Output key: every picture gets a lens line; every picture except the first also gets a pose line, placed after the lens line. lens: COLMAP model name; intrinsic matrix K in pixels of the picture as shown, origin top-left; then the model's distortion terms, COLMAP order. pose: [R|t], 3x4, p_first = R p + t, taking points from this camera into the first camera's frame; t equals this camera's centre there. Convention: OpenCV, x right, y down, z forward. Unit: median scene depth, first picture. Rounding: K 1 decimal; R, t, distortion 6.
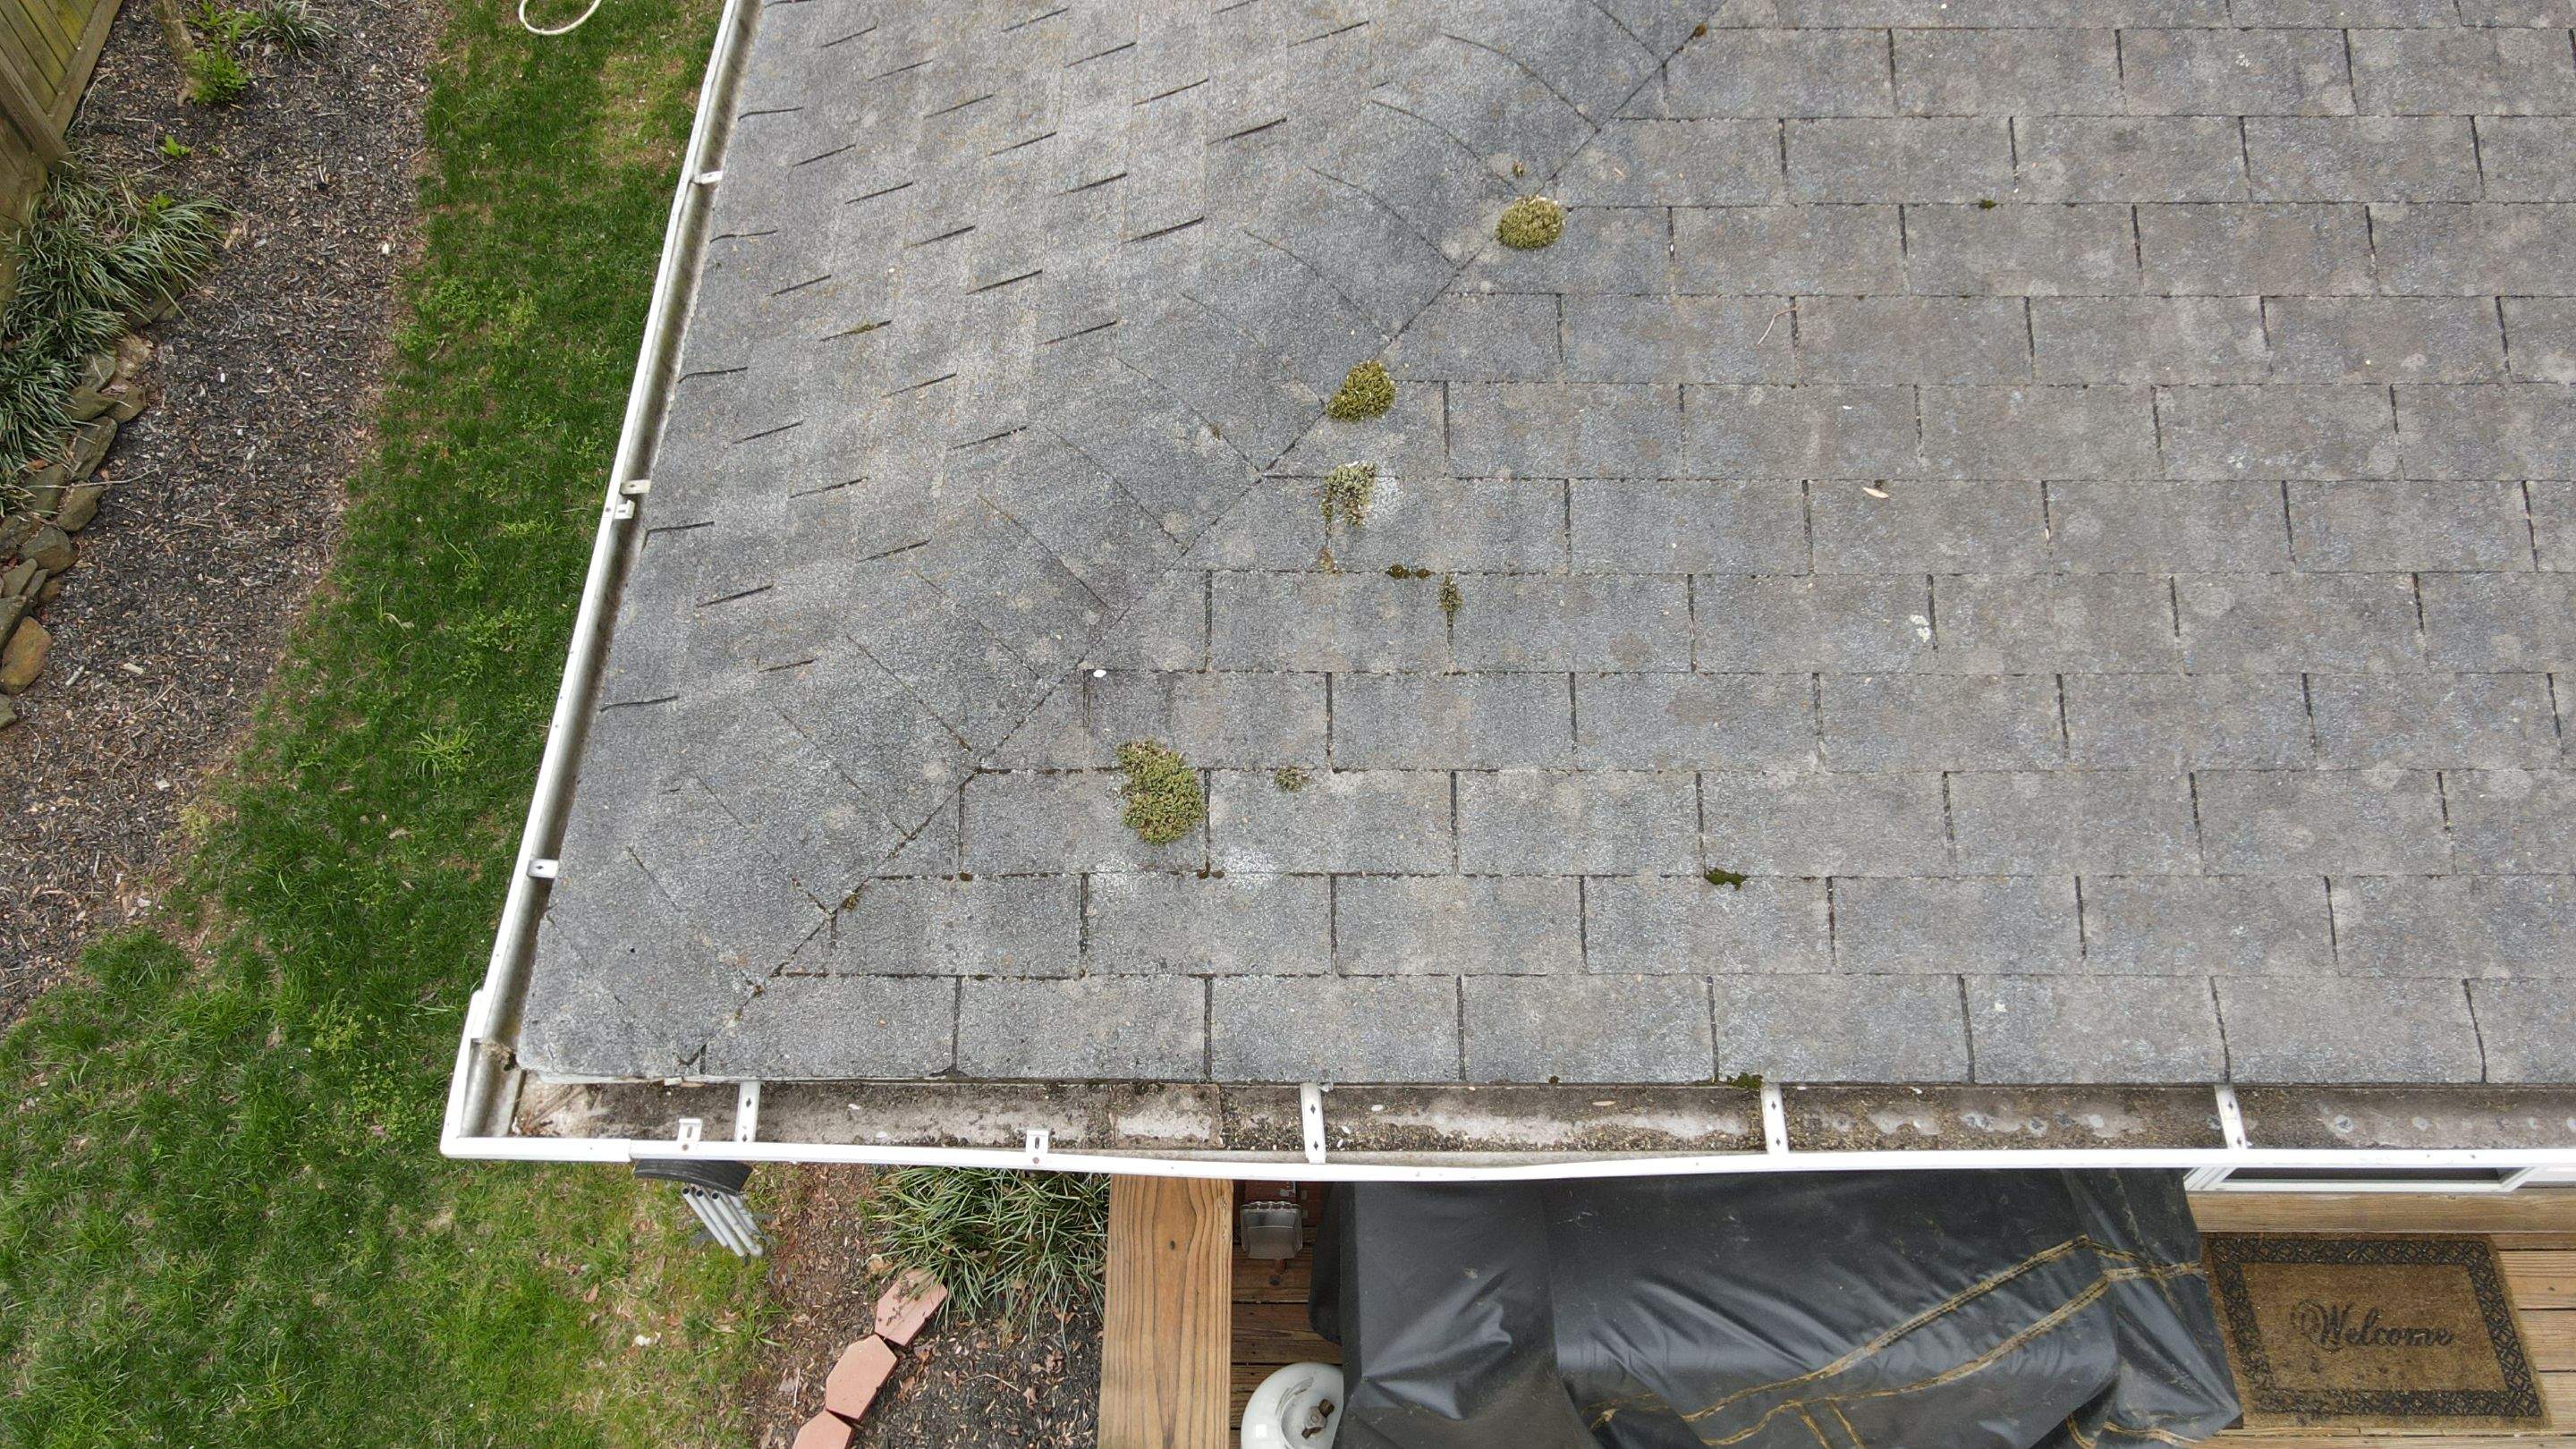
lens RADIAL K [[1873.4, 0, 1510.4], [0, 1873.4, 733.6], [0, 0, 1]] dist [-0.005381, 0.035544]
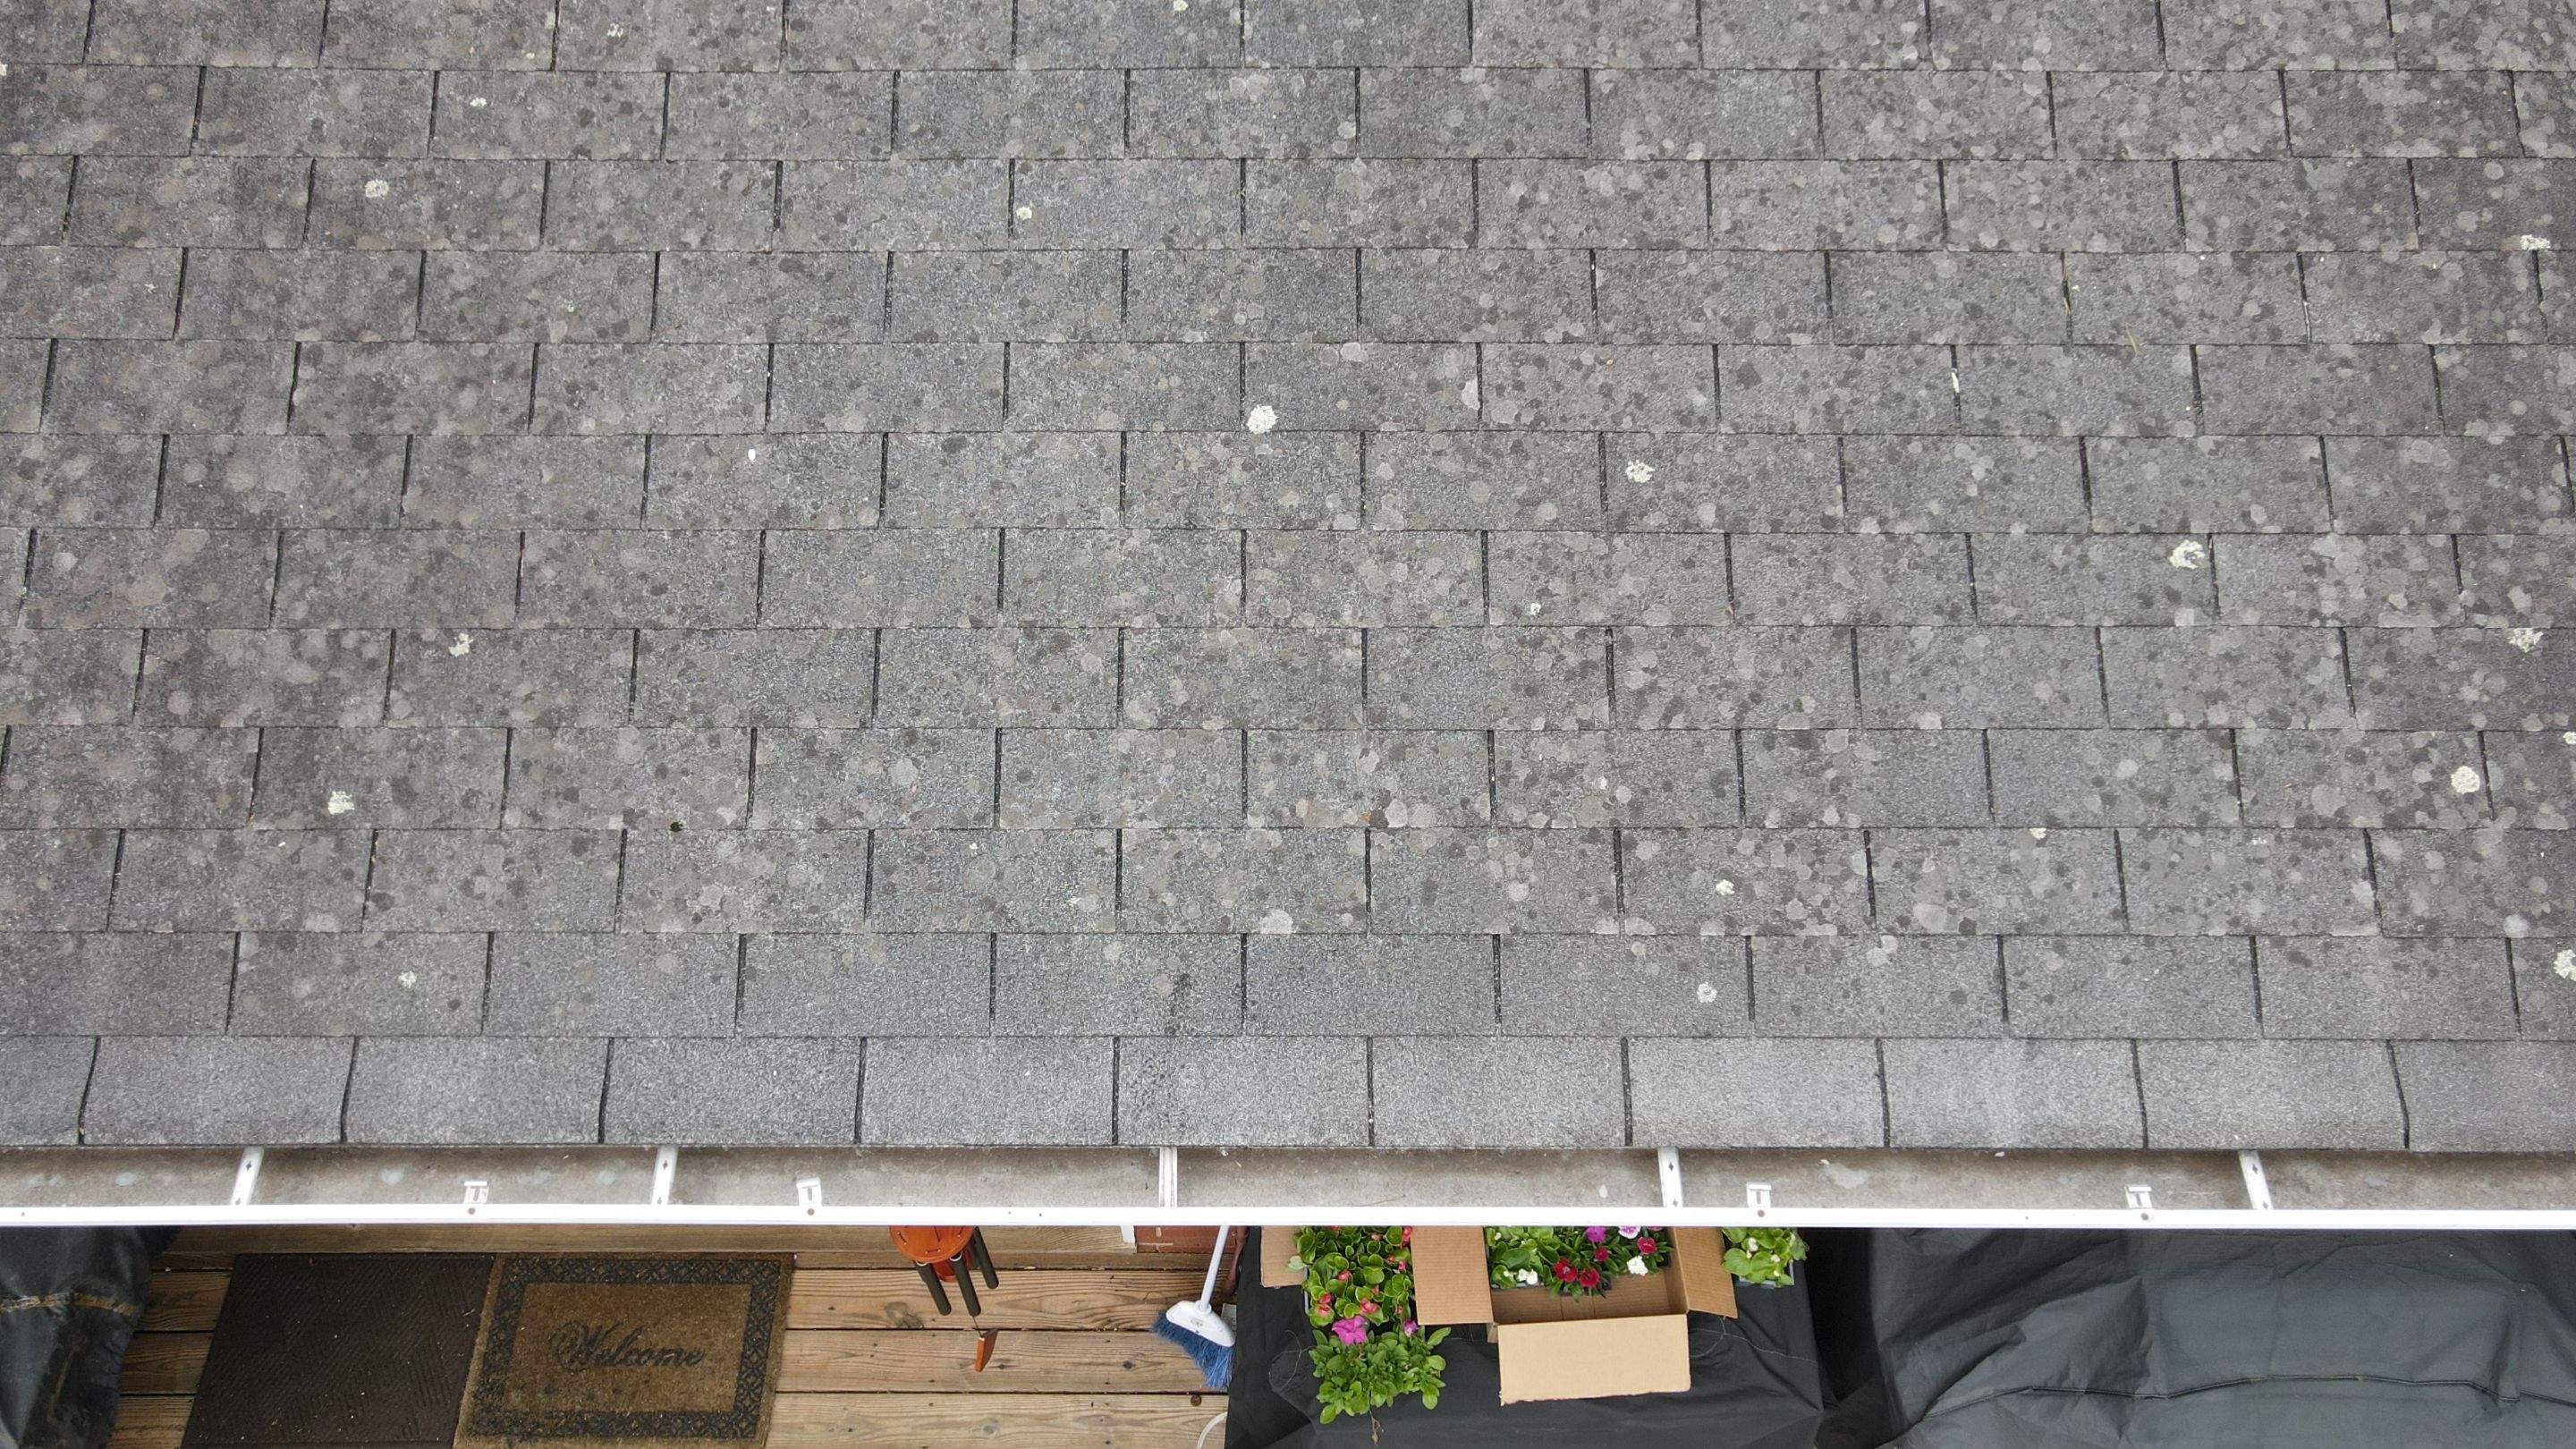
lens RADIAL K [[1873.4, 0, 1387.4], [0, 1873.4, 738.5], [0, 0, 1]] dist [-0.005381, 0.035544]
pose [[0.999990, 0.001997, 0.004082, 1.544956], [-0.002034, 0.999957, 0.009047, -0.032495], [-0.004064, -0.009055, 0.999951, 0.002481]]
